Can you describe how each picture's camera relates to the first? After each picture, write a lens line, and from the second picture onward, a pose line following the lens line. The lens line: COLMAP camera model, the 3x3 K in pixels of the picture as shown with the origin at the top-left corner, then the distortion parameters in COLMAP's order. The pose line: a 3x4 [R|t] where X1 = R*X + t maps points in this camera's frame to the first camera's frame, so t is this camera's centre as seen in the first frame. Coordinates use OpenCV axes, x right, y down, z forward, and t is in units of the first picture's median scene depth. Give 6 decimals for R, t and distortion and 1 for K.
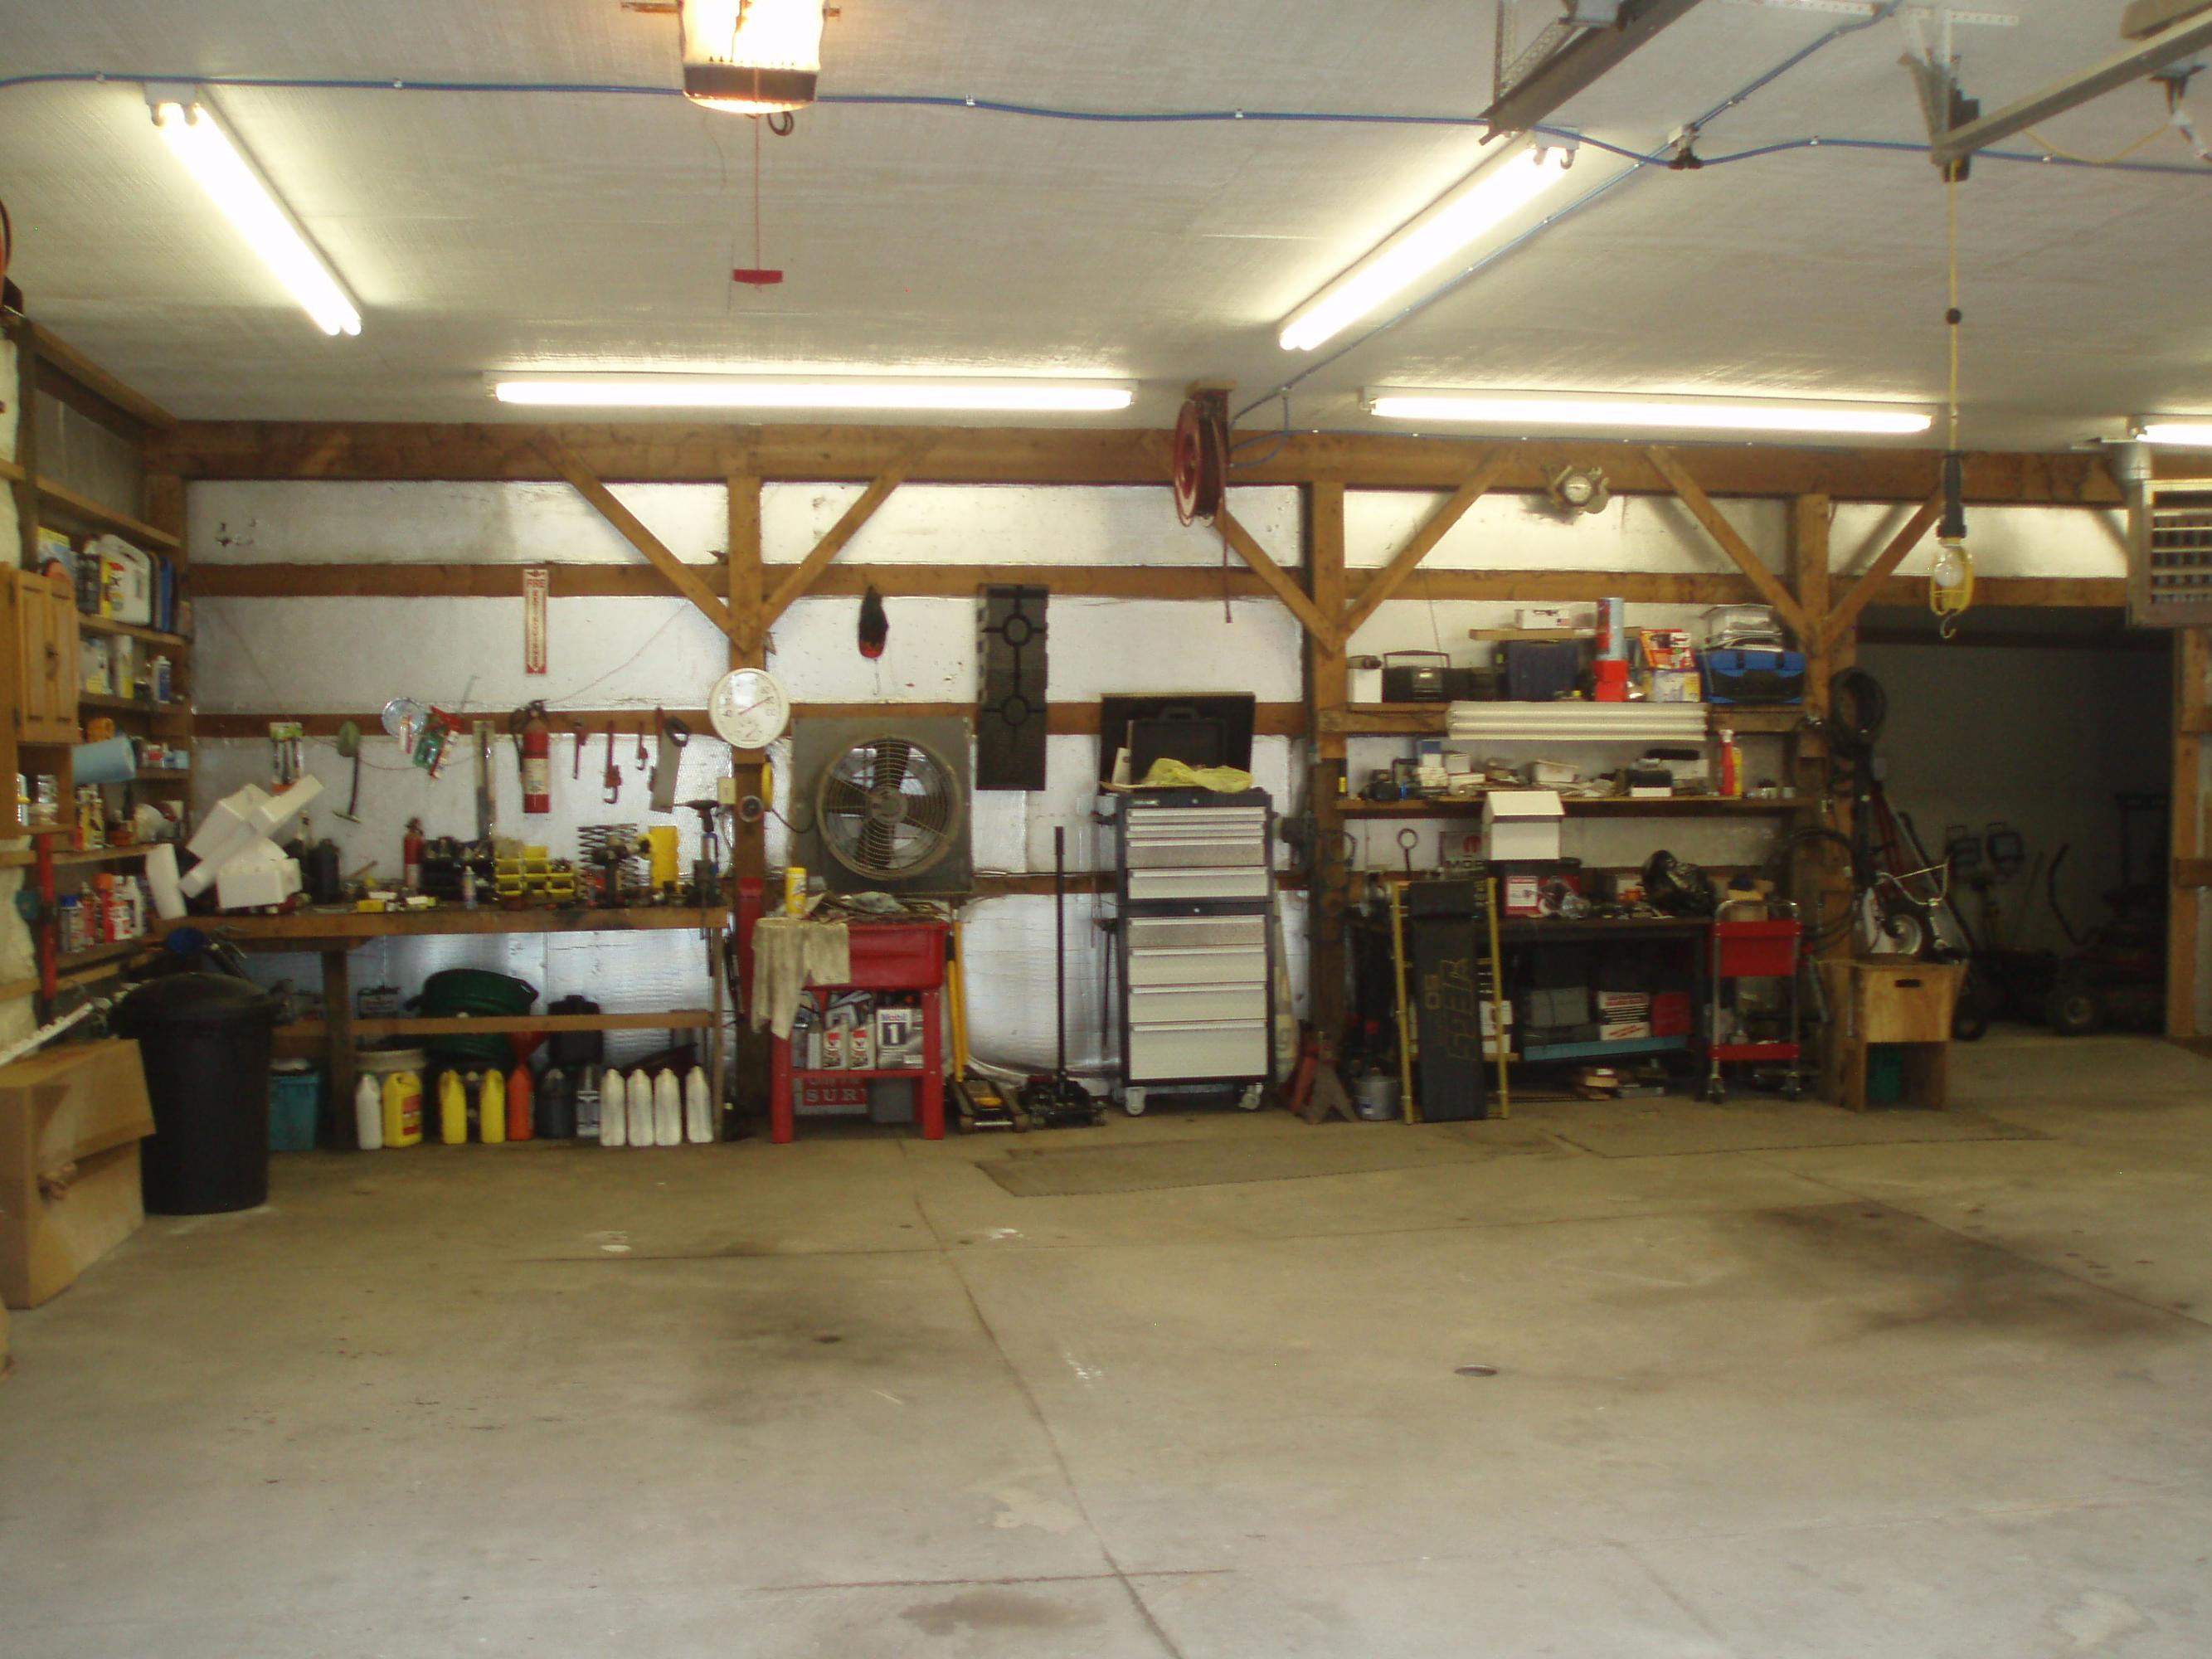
lens RADIAL K [[2309.8, 0, 1079.9], [0, 2309.8, 942.4], [0, 0, 1]] dist [-0.134641, 0.106892]
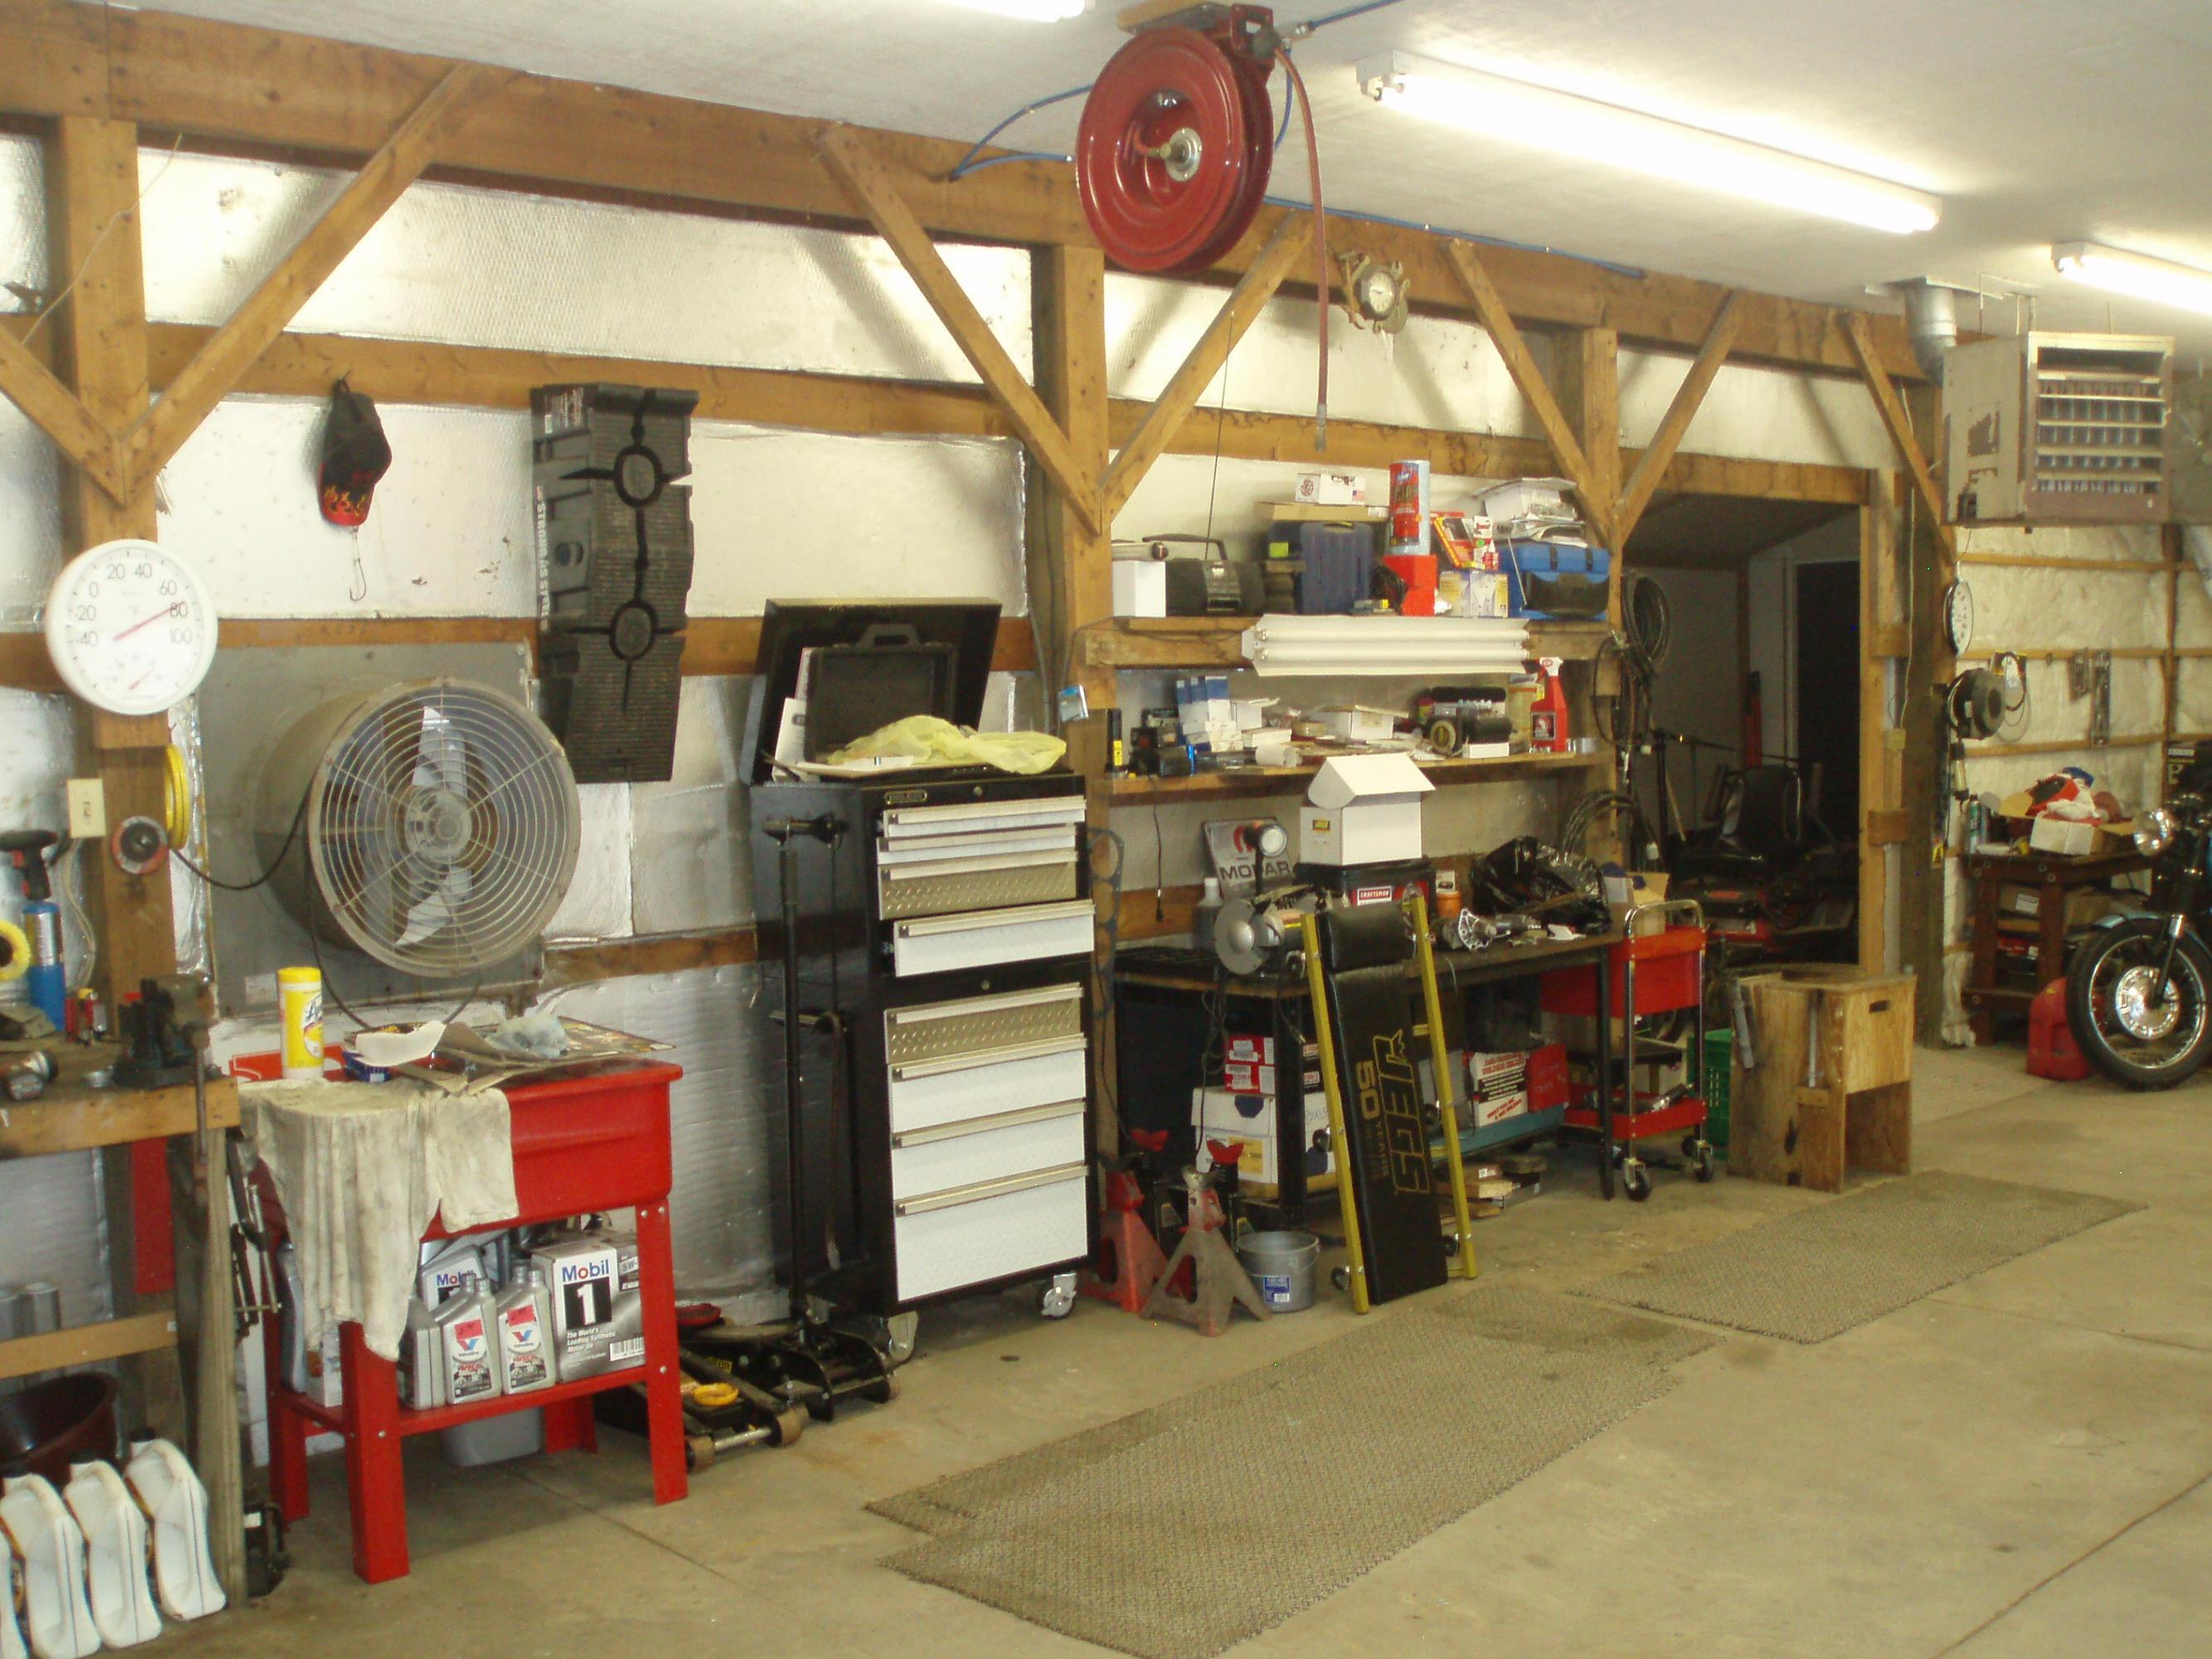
lens RADIAL K [[2309.8, 0, 1079.9], [0, 2309.8, 942.4], [0, 0, 1]] dist [-0.134641, 0.106892]
pose [[0.840565, -0.072221, 0.536875, -0.227827], [0.059522, 0.997386, 0.040978, -0.045374], [-0.538431, -0.002489, 0.842666, 0.507785]]
